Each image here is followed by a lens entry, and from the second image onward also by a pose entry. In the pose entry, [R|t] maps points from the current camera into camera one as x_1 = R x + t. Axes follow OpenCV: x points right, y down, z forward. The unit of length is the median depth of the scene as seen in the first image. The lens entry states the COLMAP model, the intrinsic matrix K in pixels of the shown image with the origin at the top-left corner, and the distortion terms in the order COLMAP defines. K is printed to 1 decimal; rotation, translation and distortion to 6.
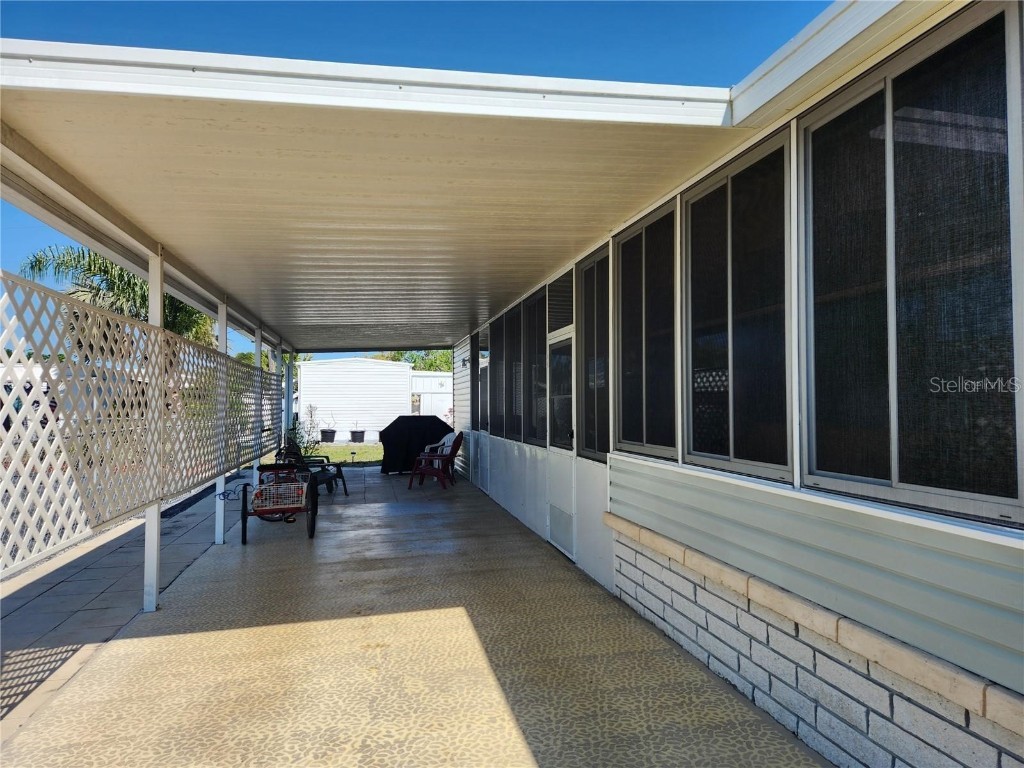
lens RADIAL K [[690.3, 0, 512.0], [0, 690.3, 384.0], [0, 0, 1]] dist [0.073950, -0.000553]
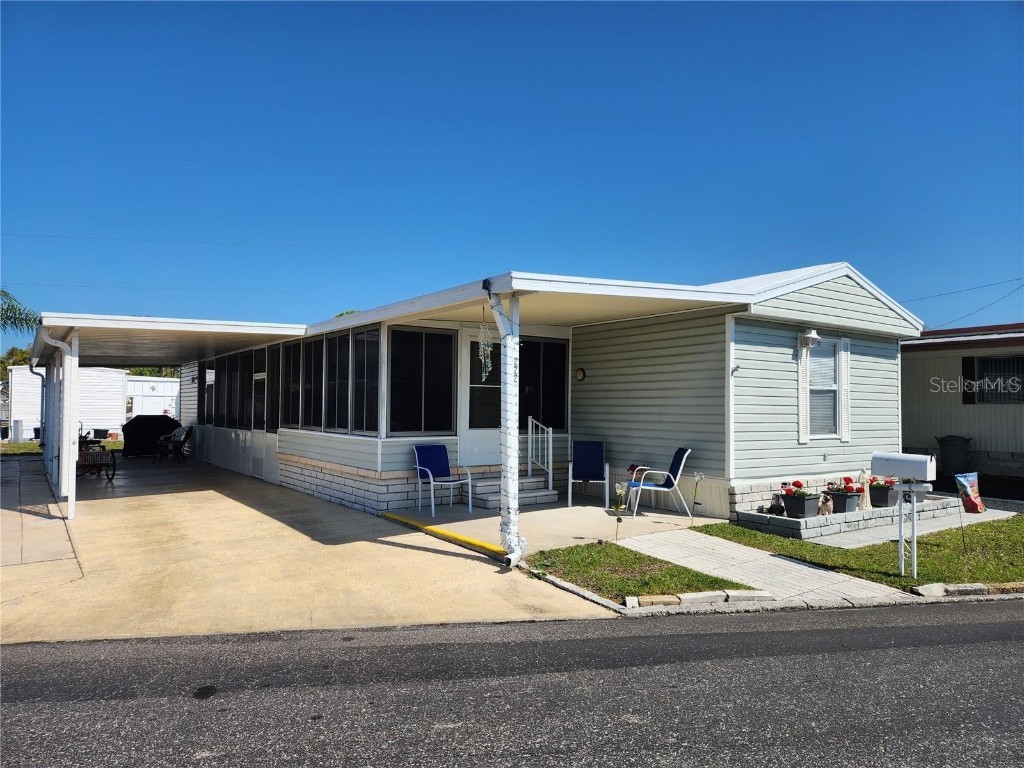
lens RADIAL K [[690.3, 0, 512.0], [0, 690.3, 384.0], [0, 0, 1]] dist [0.073950, -0.000553]
pose [[0.919556, 0.017907, 0.392551, -0.035199], [-0.017564, 0.999836, -0.004466, -0.031540], [-0.392566, -0.002788, 0.919720, -0.782156]]
